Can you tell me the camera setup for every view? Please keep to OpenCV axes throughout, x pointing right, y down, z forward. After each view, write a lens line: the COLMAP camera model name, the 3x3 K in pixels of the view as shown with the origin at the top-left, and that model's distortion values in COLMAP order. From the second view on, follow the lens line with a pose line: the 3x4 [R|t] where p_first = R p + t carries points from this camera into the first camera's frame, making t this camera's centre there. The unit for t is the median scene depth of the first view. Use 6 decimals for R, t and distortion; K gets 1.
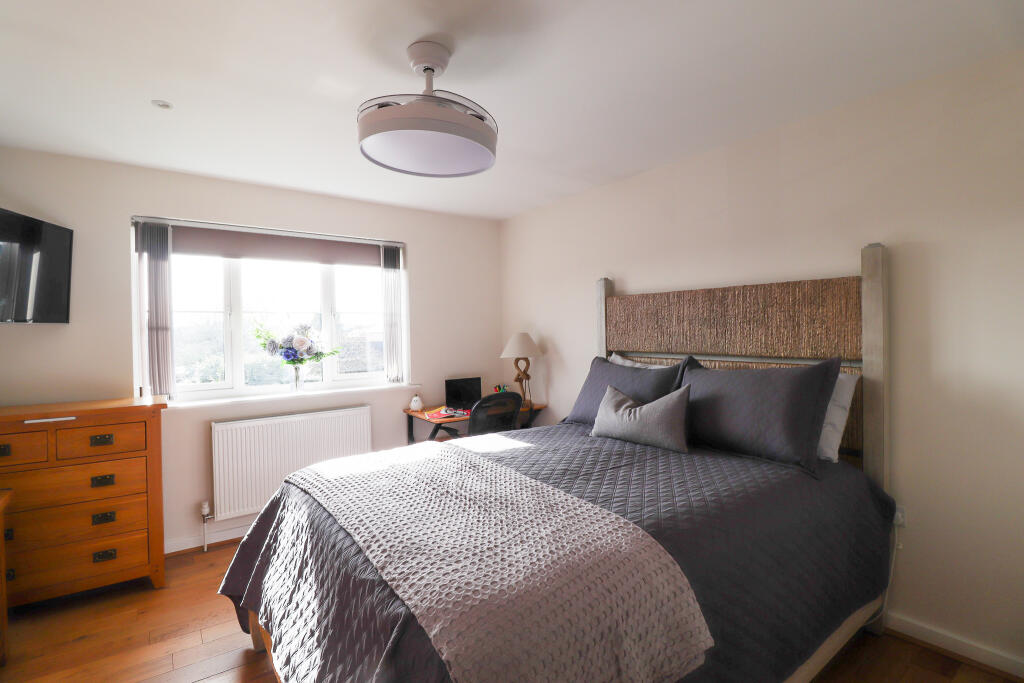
lens RADIAL K [[490.3, 0, 508.6], [0, 490.3, 334.3], [0, 0, 1]] dist [-0.000391, 0.000196]
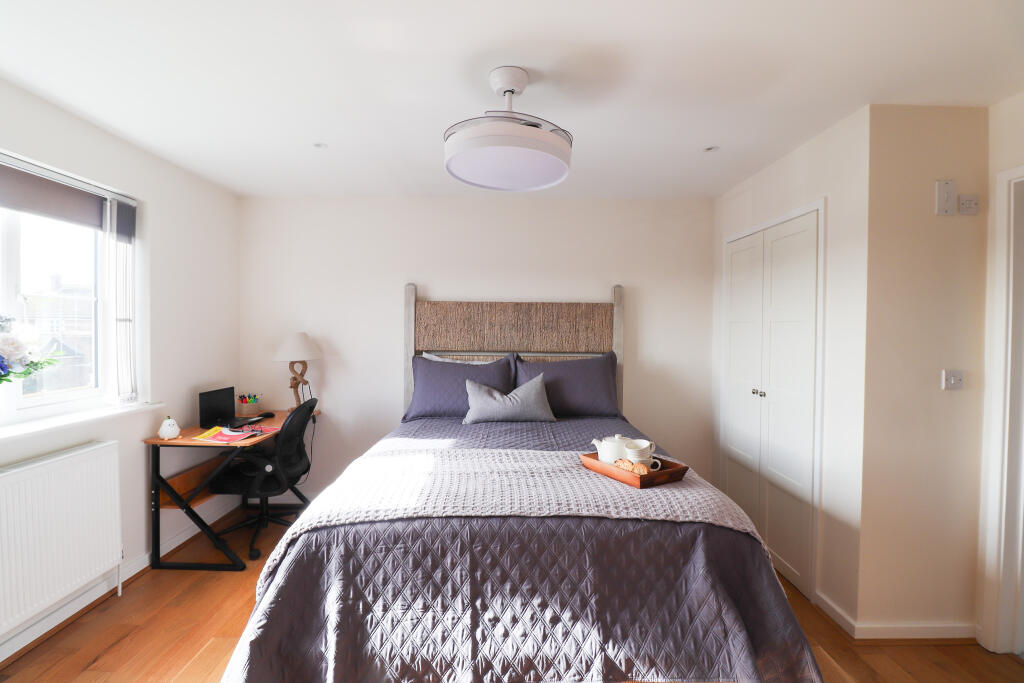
lens RADIAL K [[490.3, 0, 508.6], [0, 490.3, 334.3], [0, 0, 1]] dist [-0.000391, 0.000196]
pose [[0.577839, 0.008007, 0.816111, -0.631411], [-0.010755, 0.999940, -0.002196, -0.002406], [-0.816080, -0.007508, 0.577890, 0.219766]]
